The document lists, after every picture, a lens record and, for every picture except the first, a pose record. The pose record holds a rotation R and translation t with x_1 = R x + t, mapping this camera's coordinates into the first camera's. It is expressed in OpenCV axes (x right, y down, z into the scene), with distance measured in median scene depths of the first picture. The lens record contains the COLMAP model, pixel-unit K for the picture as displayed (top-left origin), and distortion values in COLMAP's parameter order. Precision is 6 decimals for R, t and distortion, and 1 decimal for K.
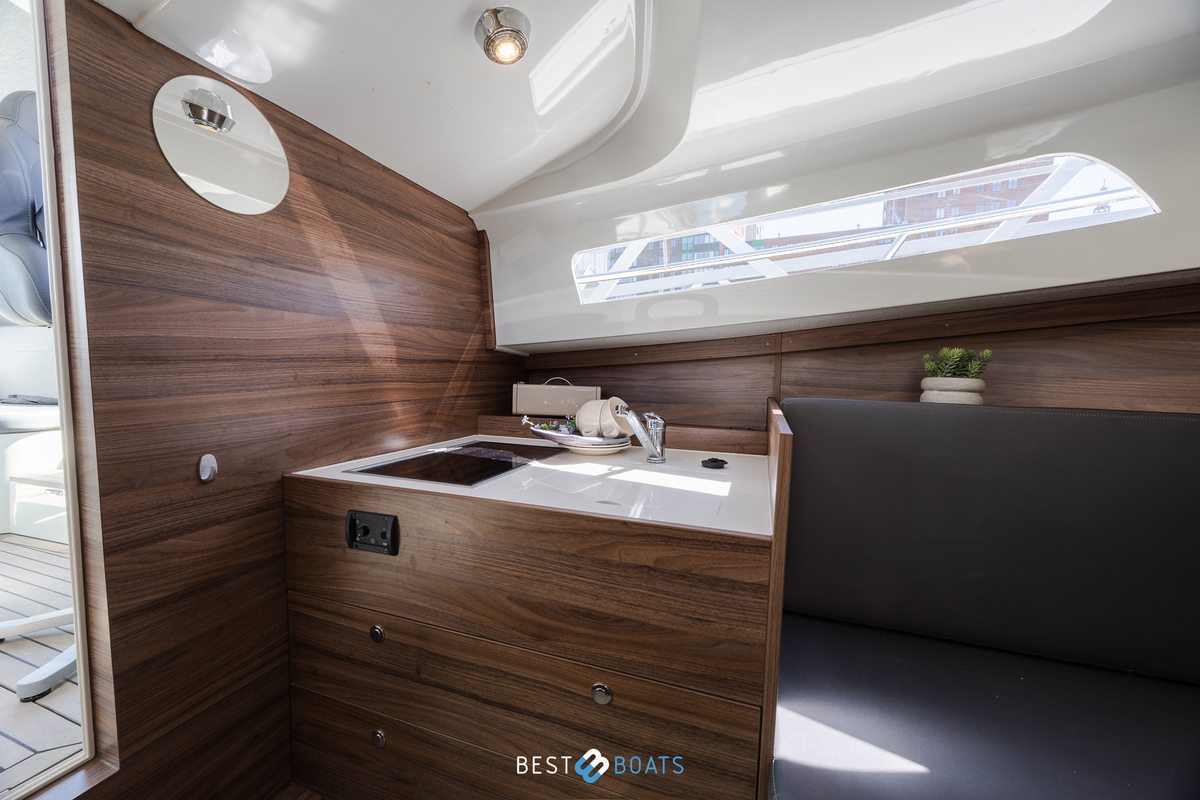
lens RADIAL K [[459.9, 0, 600.4], [0, 459.9, 402.9], [0, 0, 1]] dist [-0.000303, -0.000100]
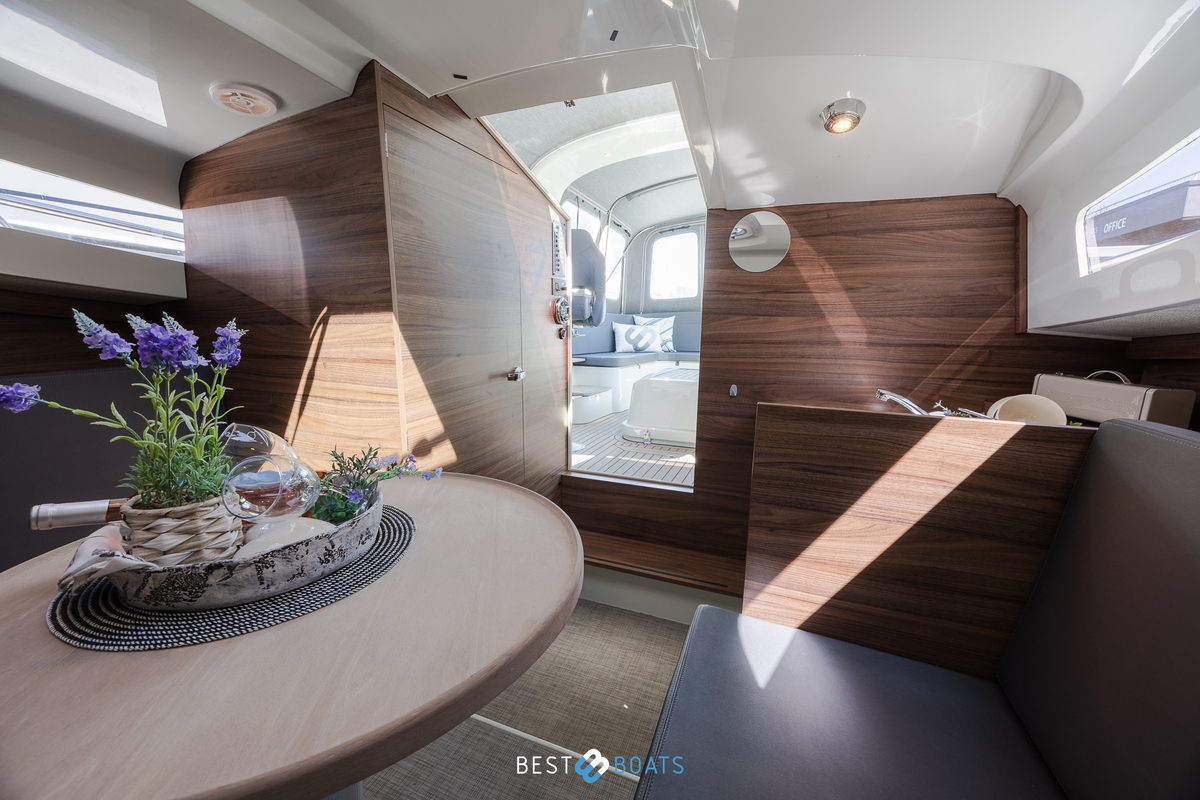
lens RADIAL K [[459.9, 0, 600.4], [0, 459.9, 402.9], [0, 0, 1]] dist [-0.000303, -0.000100]
pose [[-0.043301, 0.149057, -0.987880, 1.286984], [-0.093063, 0.983906, 0.152536, -0.076067], [0.994718, 0.098540, -0.028732, 0.380900]]
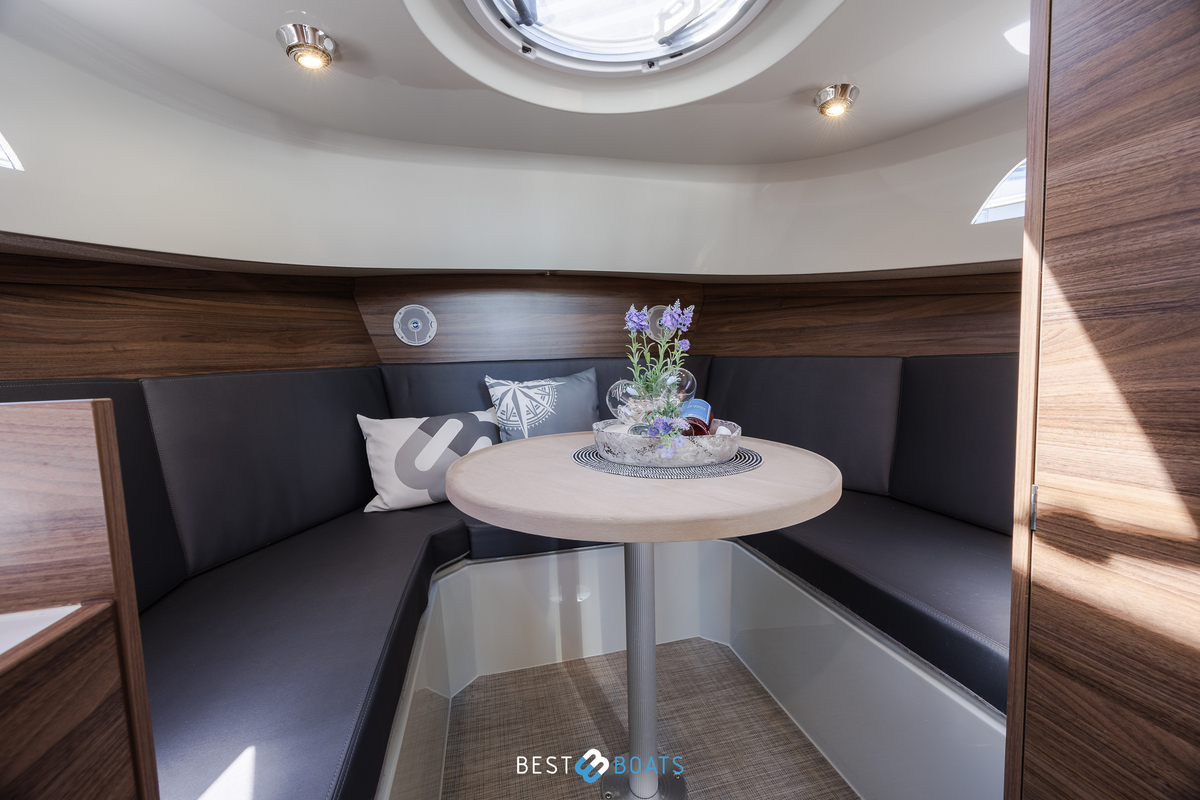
lens RADIAL K [[458.5, 0, 600.2], [0, 458.5, 402.7], [0, 0, 1]] dist [-0.000592, 0.000340]
pose [[-0.545940, -0.071885, 0.834734, -0.259585], [0.088791, 0.985737, 0.142961, 0.030891], [-0.833106, 0.152165, -0.531771, 0.548656]]
